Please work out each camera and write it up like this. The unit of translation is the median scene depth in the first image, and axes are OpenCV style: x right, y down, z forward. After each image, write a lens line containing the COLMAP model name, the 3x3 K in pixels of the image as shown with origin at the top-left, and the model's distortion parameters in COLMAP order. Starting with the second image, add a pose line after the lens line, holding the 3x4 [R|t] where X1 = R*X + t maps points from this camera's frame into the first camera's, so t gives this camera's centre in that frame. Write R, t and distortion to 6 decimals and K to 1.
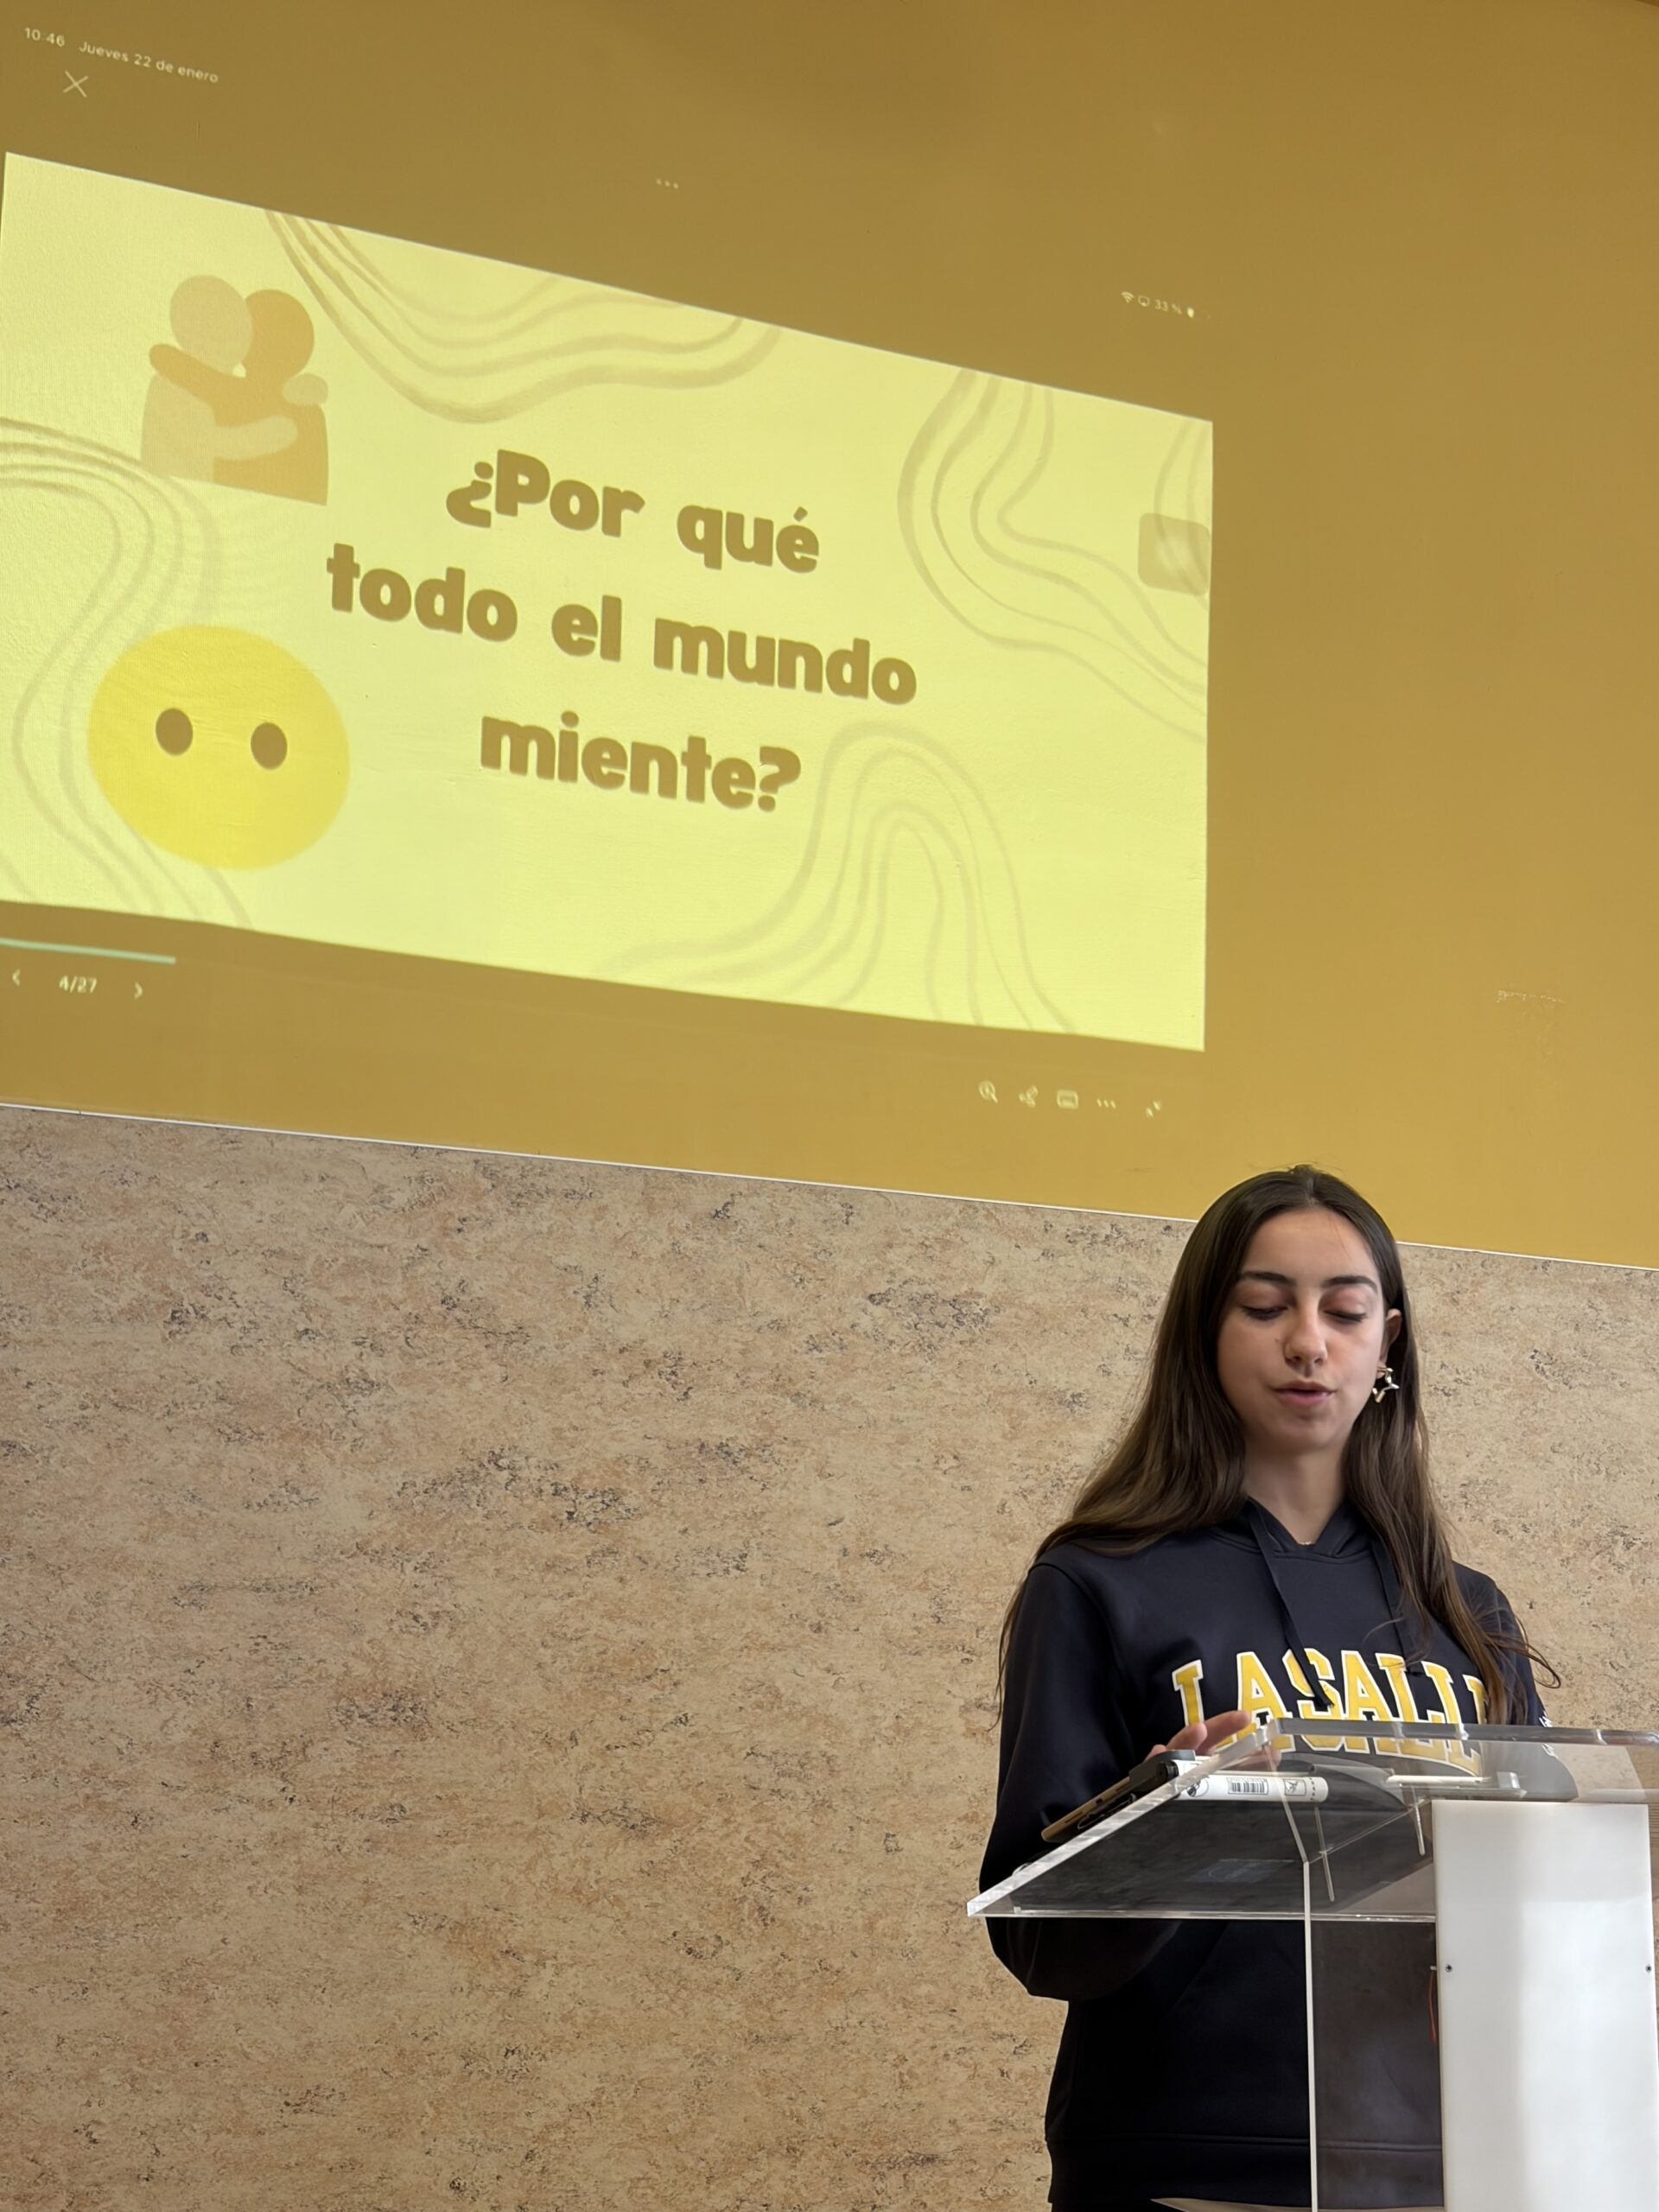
lens RADIAL K [[3395.4, 0, 813.9], [0, 3395.4, 1088.5], [0, 0, 1]] dist [0.110510, 0.000000]
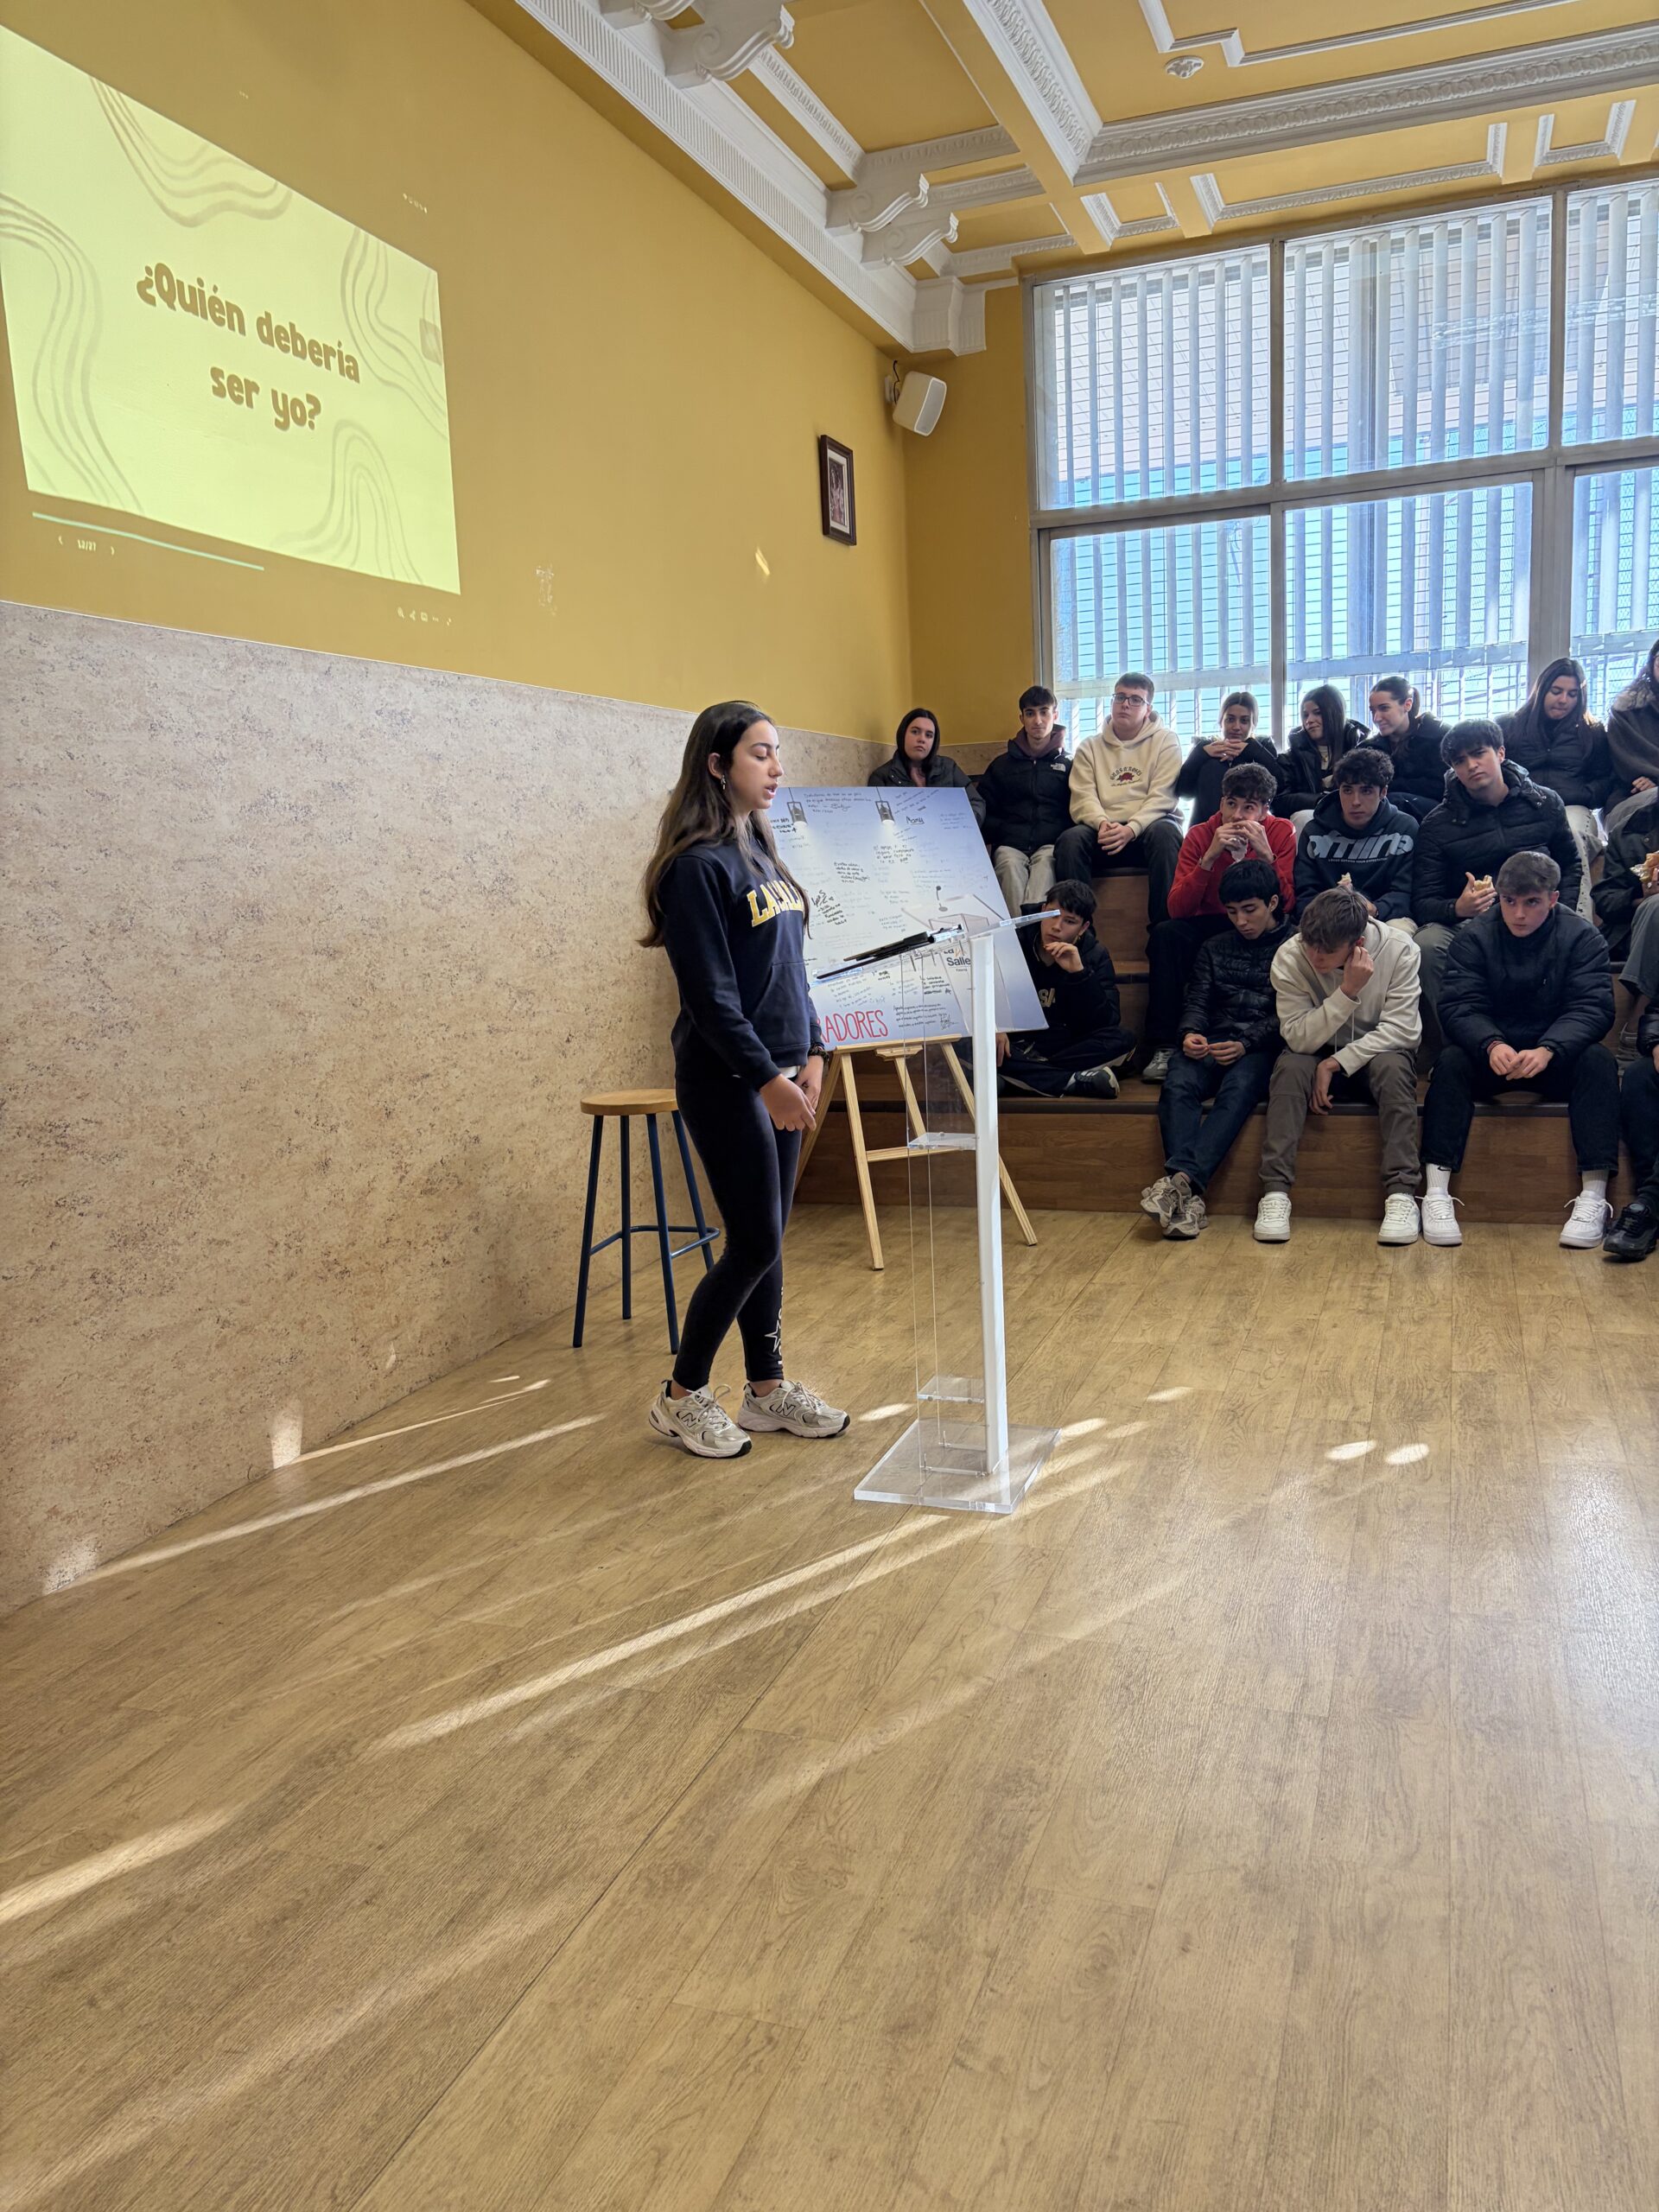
lens RADIAL K [[1659.1, 0, 831.2], [0, 1659.1, 1115.0], [0, 0, 1]] dist [0.052706, -0.053691]
pose [[0.703560, -0.149847, 0.694658, -0.599168], [-0.106661, 0.944175, 0.311700, -0.064162], [-0.702586, -0.293393, 0.648301, 0.015303]]
